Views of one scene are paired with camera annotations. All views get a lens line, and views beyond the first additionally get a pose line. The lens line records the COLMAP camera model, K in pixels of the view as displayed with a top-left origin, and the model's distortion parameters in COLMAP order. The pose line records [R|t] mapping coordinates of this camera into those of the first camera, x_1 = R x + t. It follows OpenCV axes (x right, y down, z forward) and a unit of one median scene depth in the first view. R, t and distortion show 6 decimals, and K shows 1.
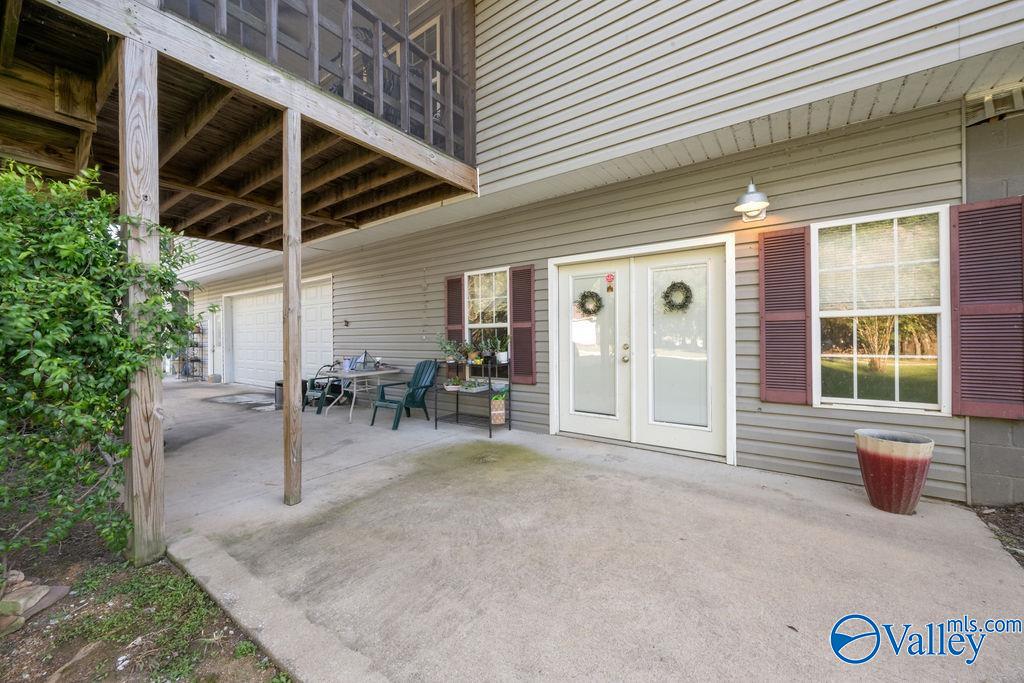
lens RADIAL K [[403.4, 0, 510.8], [0, 403.4, 340.5], [0, 0, 1]] dist [0.002468, 0.000249]
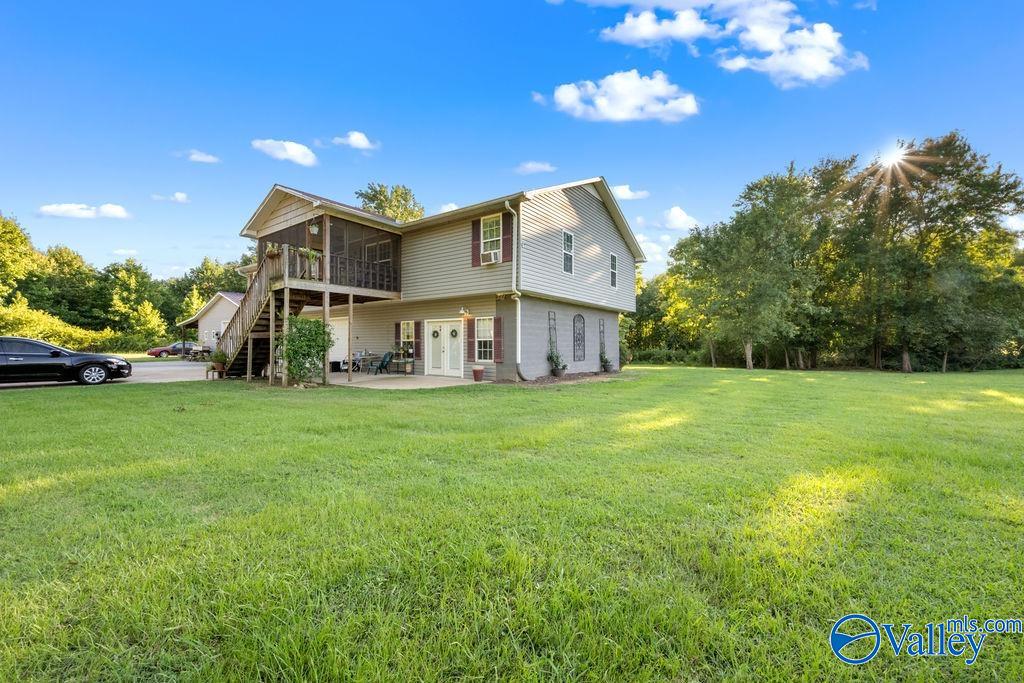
lens RADIAL K [[403.4, 0, 510.8], [0, 403.4, 340.5], [0, 0, 1]] dist [0.002468, 0.000249]
pose [[0.999917, 0.006971, 0.010853, 0.769357], [-0.006844, 0.999908, -0.011720, -0.007451], [-0.010934, 0.011645, 0.999872, -2.260981]]
